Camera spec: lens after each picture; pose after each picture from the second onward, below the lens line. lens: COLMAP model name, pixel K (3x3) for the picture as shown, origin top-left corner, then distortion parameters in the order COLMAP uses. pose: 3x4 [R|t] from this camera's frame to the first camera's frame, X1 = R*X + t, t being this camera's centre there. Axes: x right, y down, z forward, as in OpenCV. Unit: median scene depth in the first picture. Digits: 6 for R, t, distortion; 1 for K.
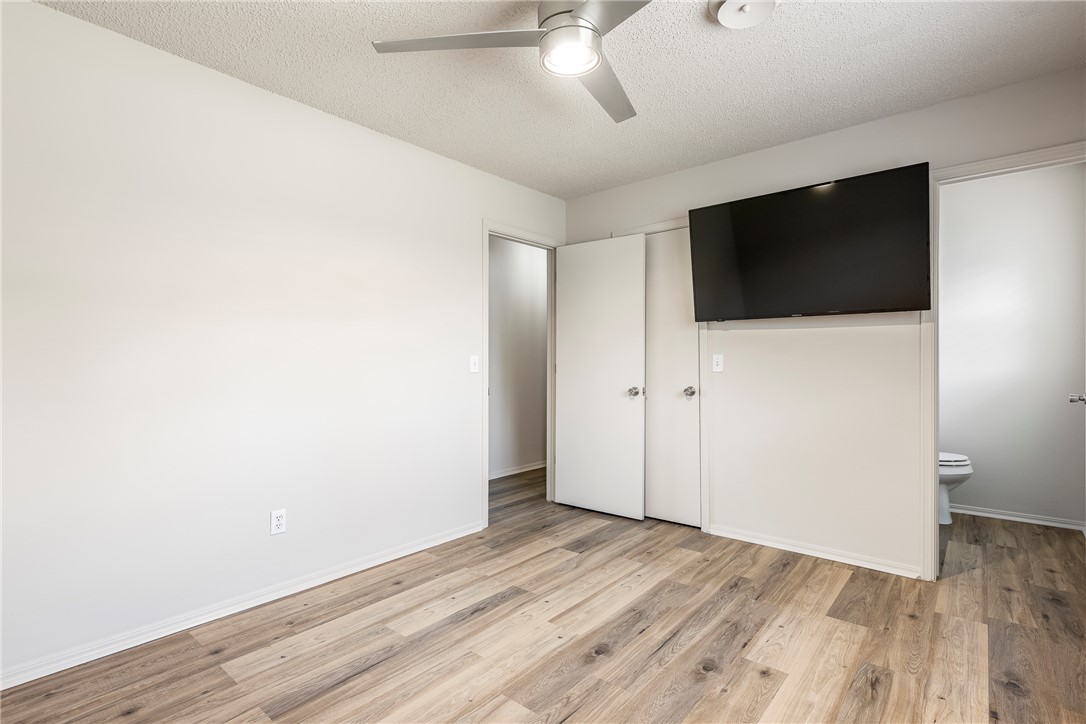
lens RADIAL K [[495.6, 0, 541.9], [0, 495.6, 362.0], [0, 0, 1]] dist [-0.000656, 0.000103]
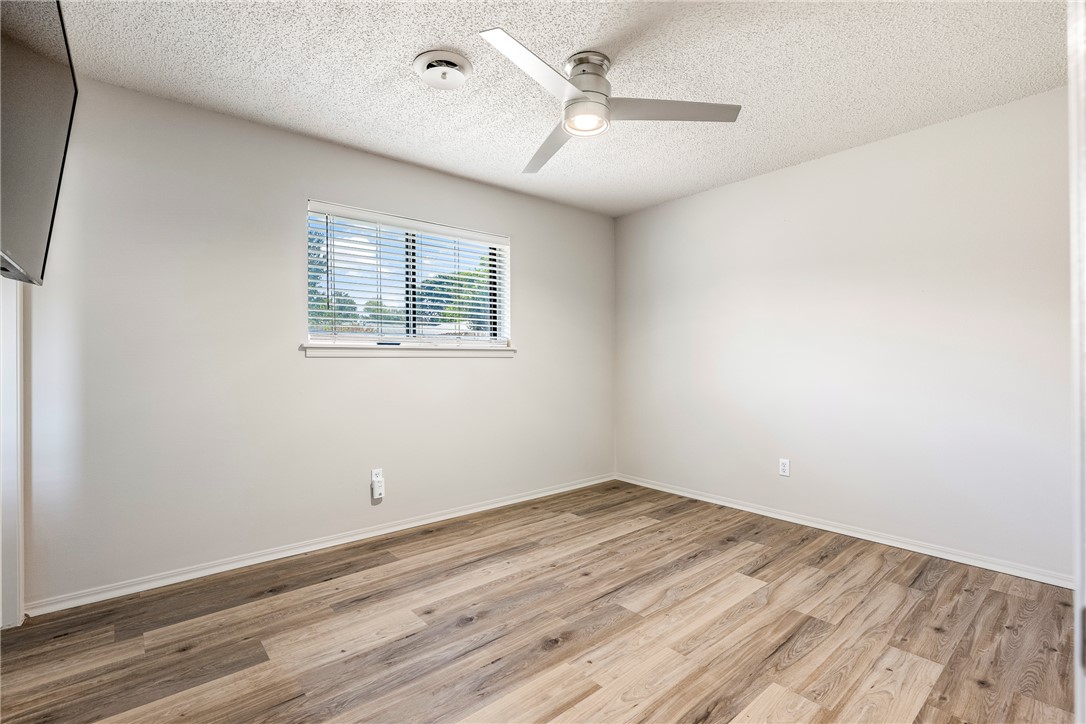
lens RADIAL K [[495.6, 0, 546.1], [0, 495.6, 359.9], [0, 0, 1]] dist [-0.000656, 0.000103]
pose [[-0.988310, 0.005701, 0.152350, -0.026376], [0.006075, 0.999980, 0.001988, 0.002270], [-0.152336, 0.002890, -0.988325, 2.000062]]
